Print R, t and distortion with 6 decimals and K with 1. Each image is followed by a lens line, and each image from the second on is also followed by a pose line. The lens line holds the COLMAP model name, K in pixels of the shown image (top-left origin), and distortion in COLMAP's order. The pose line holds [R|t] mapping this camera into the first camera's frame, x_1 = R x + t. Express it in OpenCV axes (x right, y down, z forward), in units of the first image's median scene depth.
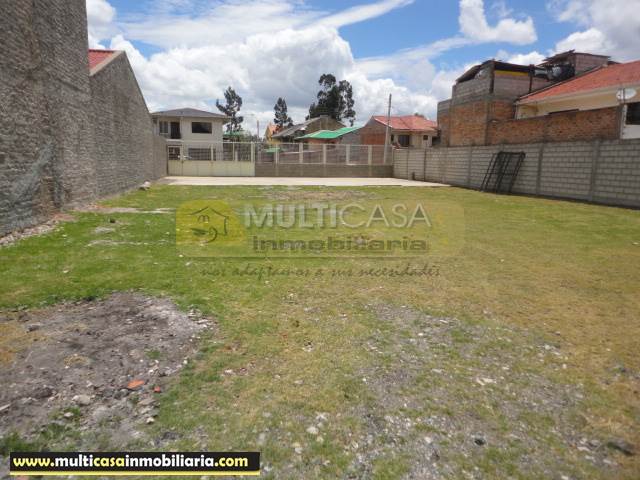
lens RADIAL K [[453.7, 0, 320.0], [0, 453.7, 240.0], [0, 0, 1]] dist [-0.005539, 0.000807]
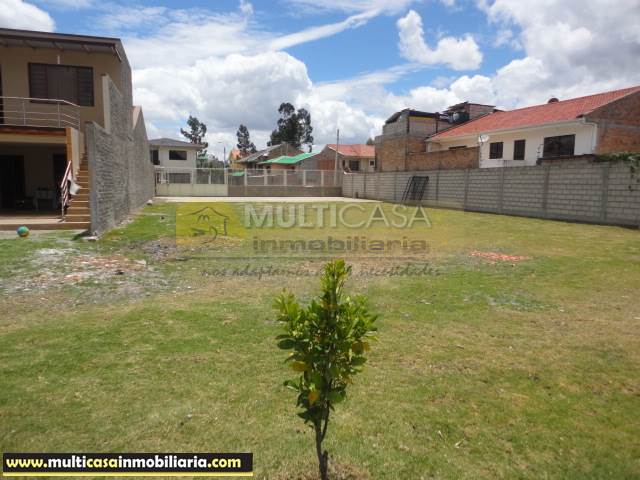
lens RADIAL K [[453.7, 0, 320.0], [0, 453.7, 240.0], [0, 0, 1]] dist [-0.005539, 0.000807]
pose [[0.996374, -0.014897, 0.083762, -0.001136], [0.018934, 0.998687, -0.047608, 0.029661], [-0.082942, 0.049022, 0.995348, -0.168850]]
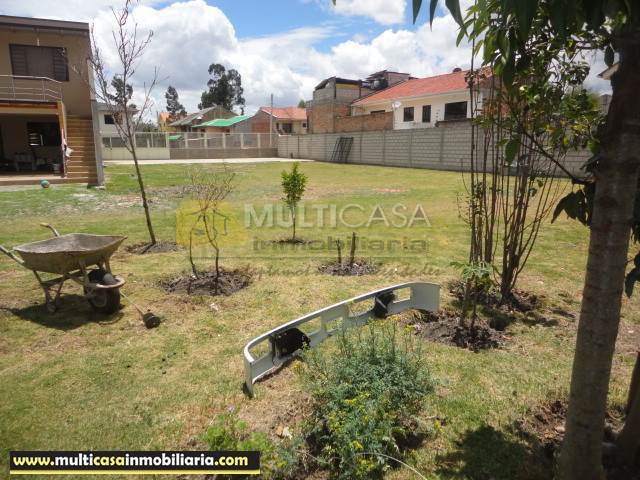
lens RADIAL K [[453.7, 0, 320.0], [0, 453.7, 240.0], [0, 0, 1]] dist [-0.005539, 0.000807]
pose [[0.973320, -0.066419, 0.219628, -0.020905], [0.059185, 0.997471, 0.039363, 0.047708], [-0.221687, -0.025314, 0.974789, -0.265710]]
